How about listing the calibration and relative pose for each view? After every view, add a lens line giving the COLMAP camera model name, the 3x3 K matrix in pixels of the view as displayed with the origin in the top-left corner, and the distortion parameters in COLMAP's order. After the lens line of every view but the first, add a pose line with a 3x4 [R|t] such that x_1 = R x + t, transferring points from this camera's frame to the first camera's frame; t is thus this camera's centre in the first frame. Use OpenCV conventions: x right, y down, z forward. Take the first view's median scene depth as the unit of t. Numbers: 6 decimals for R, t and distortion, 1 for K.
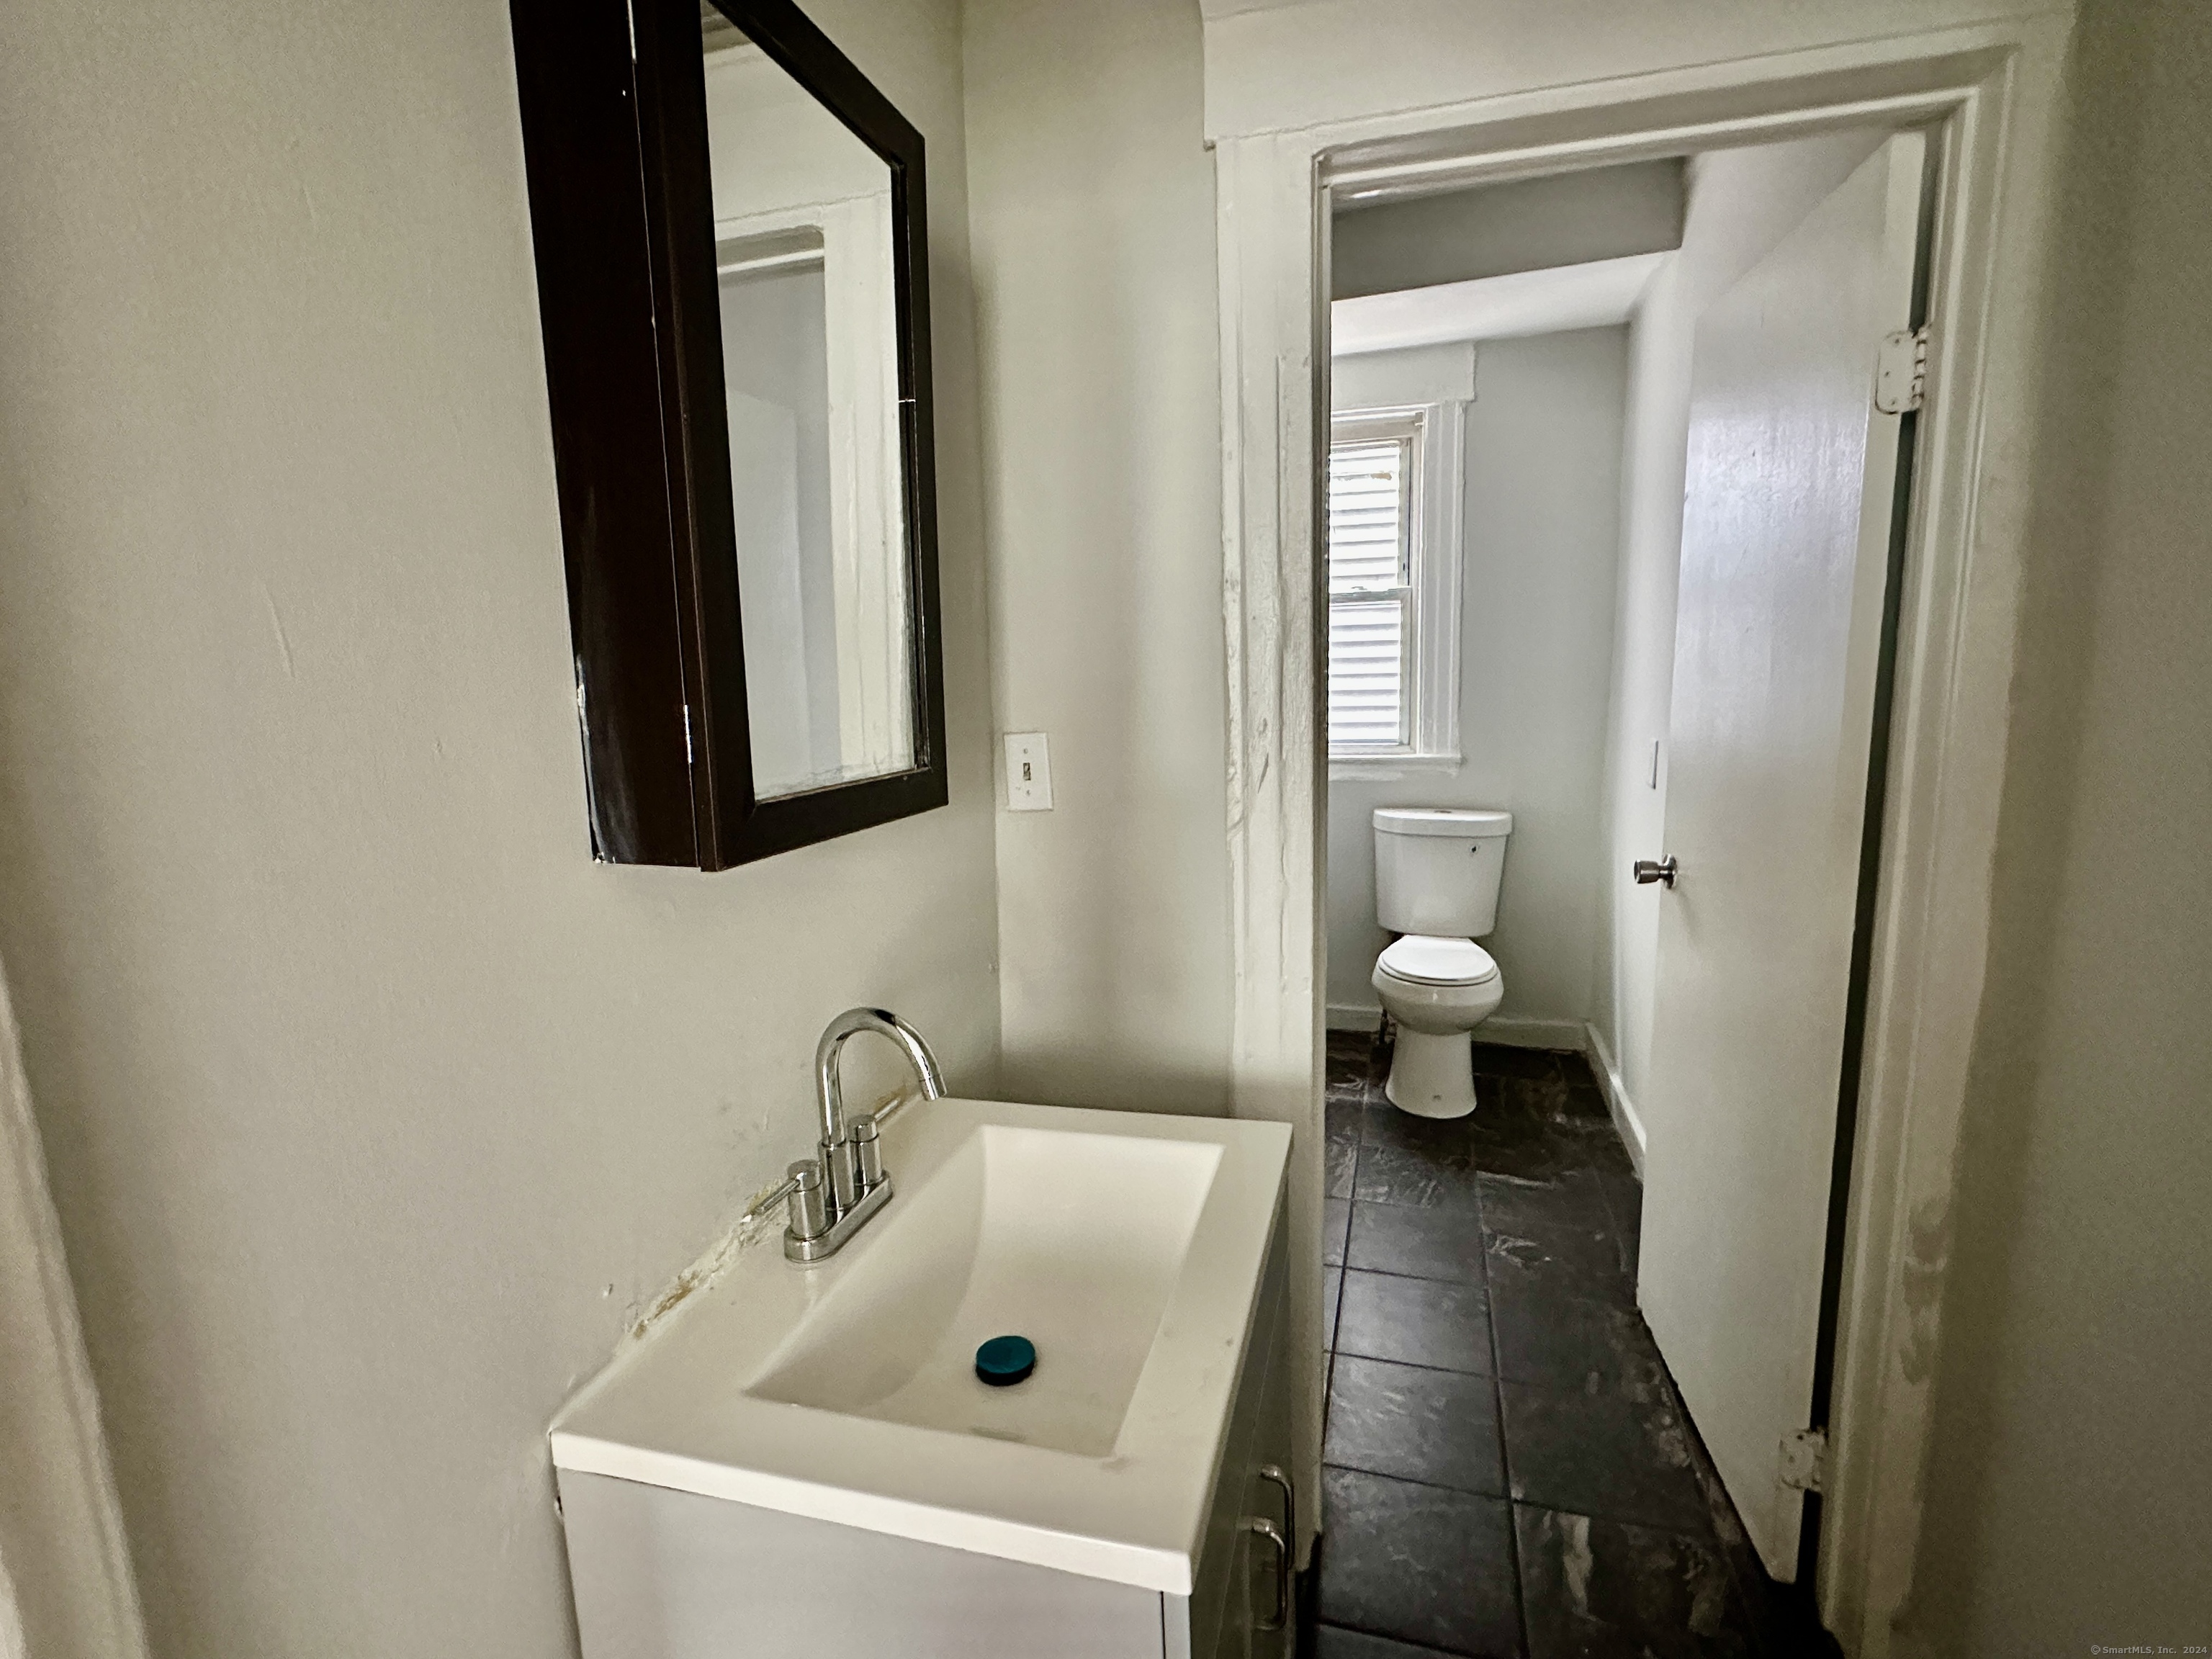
lens RADIAL K [[1018.3, 0, 1139.1], [0, 1018.3, 822.4], [0, 0, 1]] dist [0.001644, 0.000416]
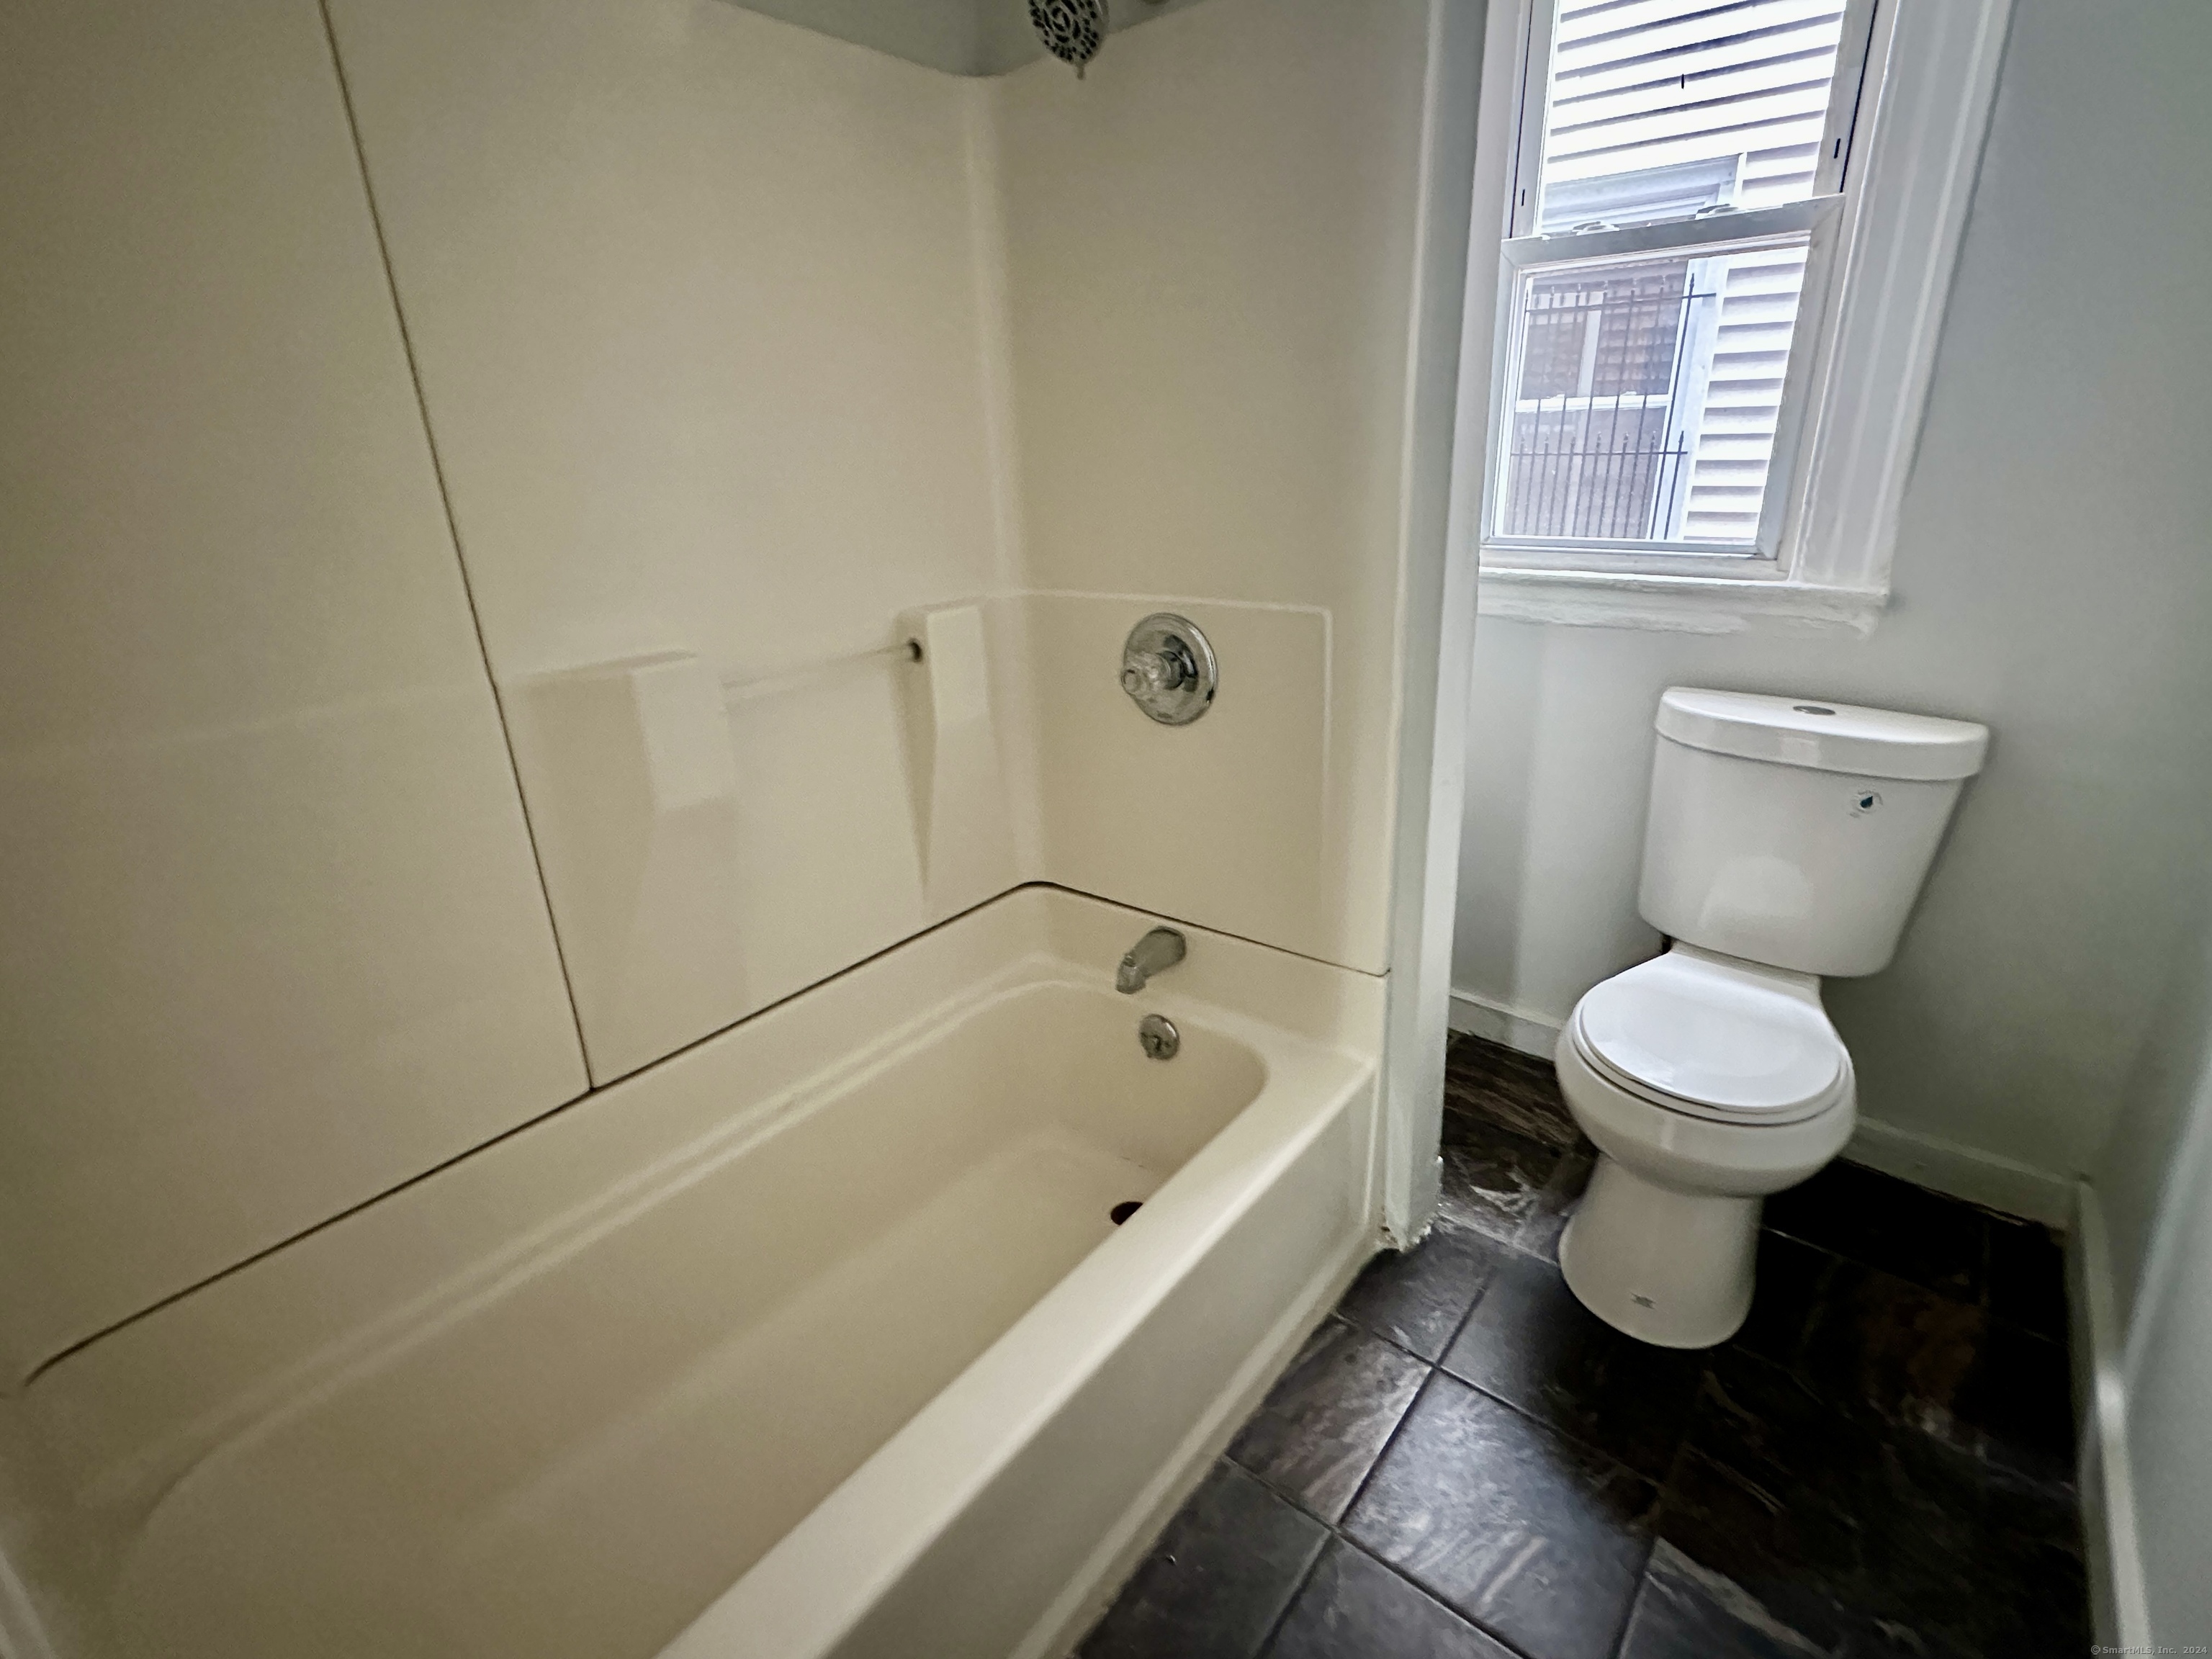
lens RADIAL K [[1041.3, 0, 1106.7], [0, 1041.3, 836.3], [0, 0, 1]] dist [-0.008690, 0.000854]
pose [[0.917388, 0.137061, -0.373648, 0.322504], [-0.053746, 0.972894, 0.224918, -0.077305], [0.394348, -0.186255, 0.899888, 0.746890]]
